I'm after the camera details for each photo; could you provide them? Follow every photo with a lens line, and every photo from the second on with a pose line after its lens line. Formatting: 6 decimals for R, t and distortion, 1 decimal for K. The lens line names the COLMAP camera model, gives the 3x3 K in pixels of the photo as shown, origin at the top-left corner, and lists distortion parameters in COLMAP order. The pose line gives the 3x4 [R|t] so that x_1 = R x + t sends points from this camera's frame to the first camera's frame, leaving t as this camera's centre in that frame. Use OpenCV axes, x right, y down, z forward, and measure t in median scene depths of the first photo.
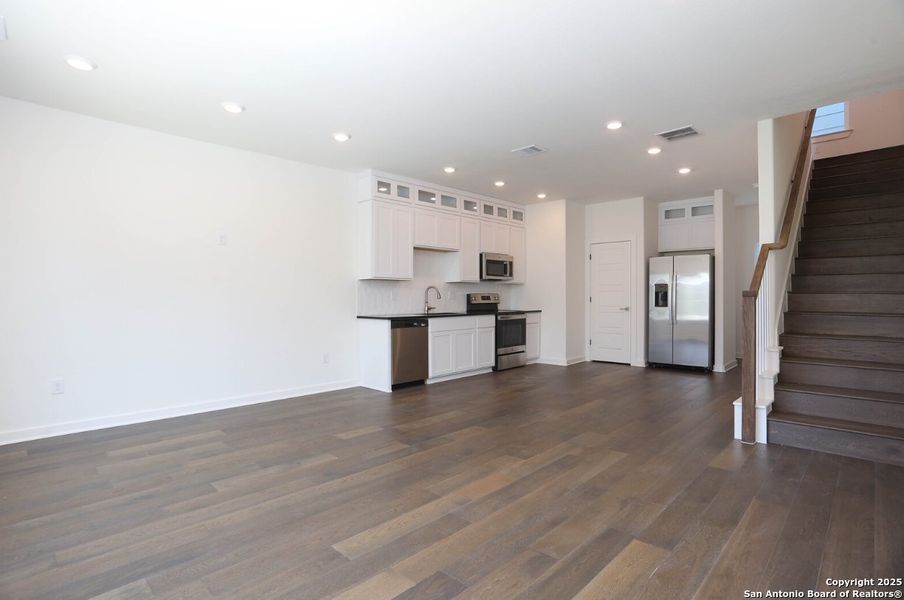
lens RADIAL K [[441.4, 0, 473.2], [0, 441.4, 295.7], [0, 0, 1]] dist [-0.003514, 0.003609]
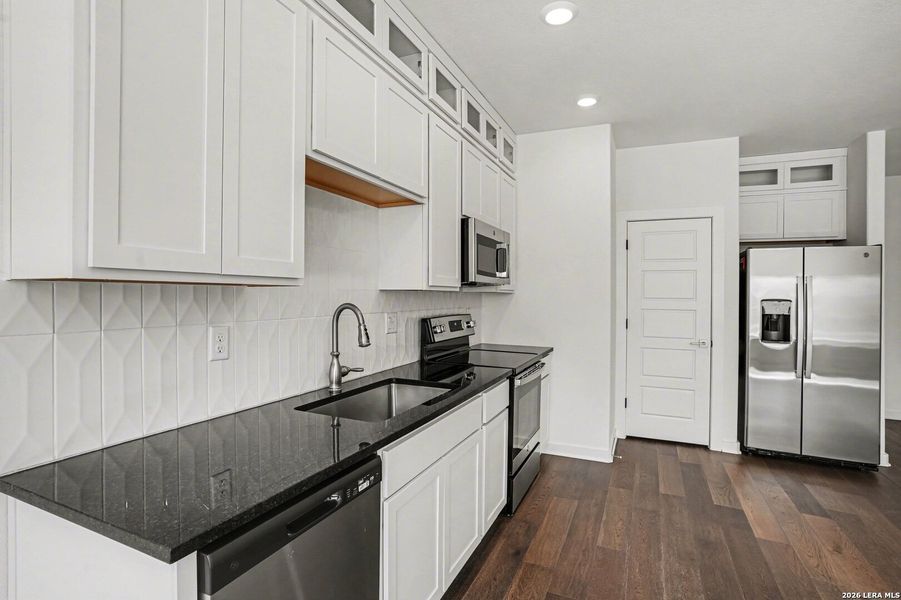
lens RADIAL K [[439.9, 0, 455.7], [0, 439.9, 298.5], [0, 0, 1]] dist [-0.003514, 0.003609]
pose [[0.946786, 0.012500, 0.321621, -0.113312], [-0.016513, 0.999816, 0.009752, -0.026471], [-0.321440, -0.014544, 0.946818, 0.608763]]
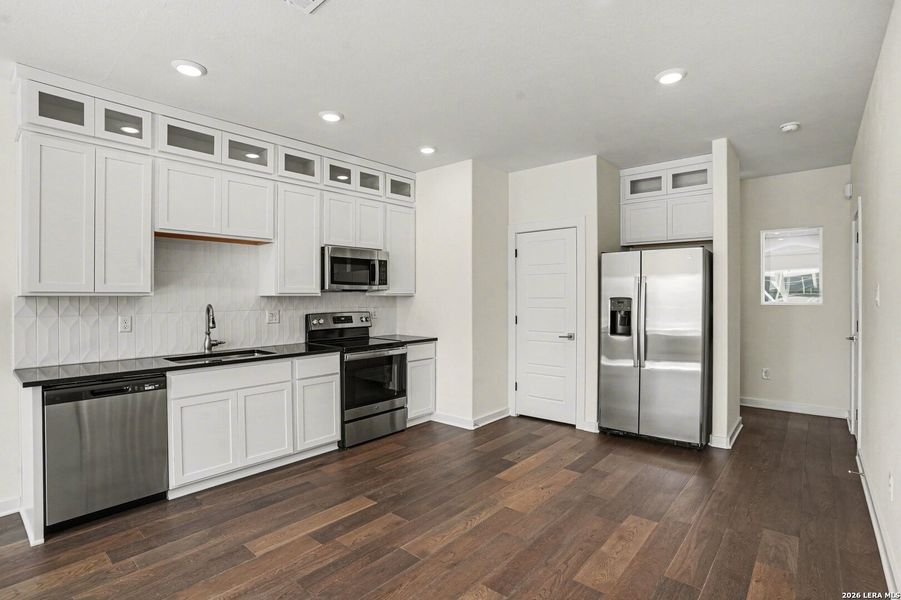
lens RADIAL K [[448.2, 0, 452.2], [0, 448.2, 296.8], [0, 0, 1]] dist [-0.016275, 0.003713]
pose [[0.999545, -0.001781, 0.030126, 0.167589], [0.001697, 0.999995, 0.002802, -0.029098], [-0.030131, -0.002749, 0.999542, 0.385542]]
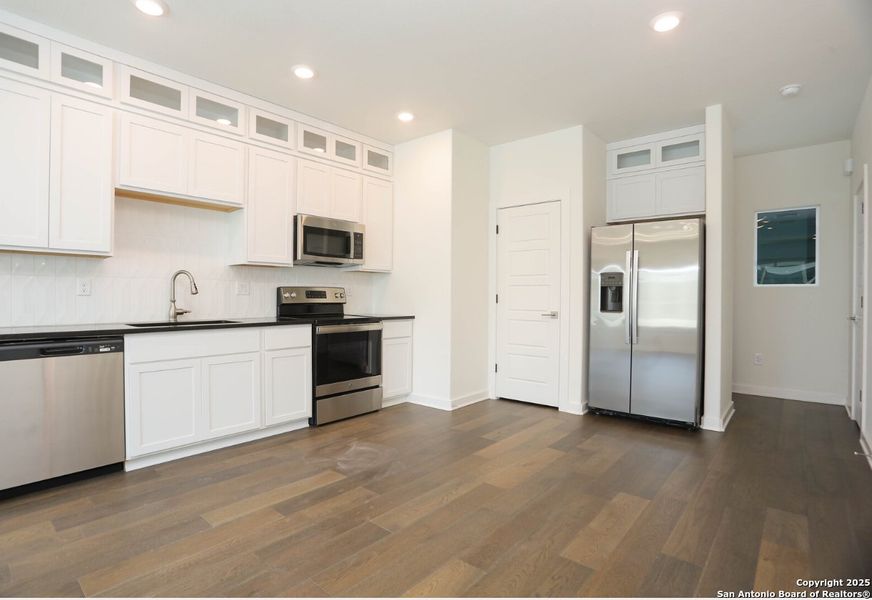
lens RADIAL K [[447.7, 0, 427.6], [0, 447.7, 295.4], [0, 0, 1]] dist [-0.007516, -0.001410]
pose [[0.999737, 0.008703, 0.021203, 0.170234], [-0.008735, 0.999961, 0.001441, 0.004290], [-0.021190, -0.001626, 0.999774, 0.412589]]
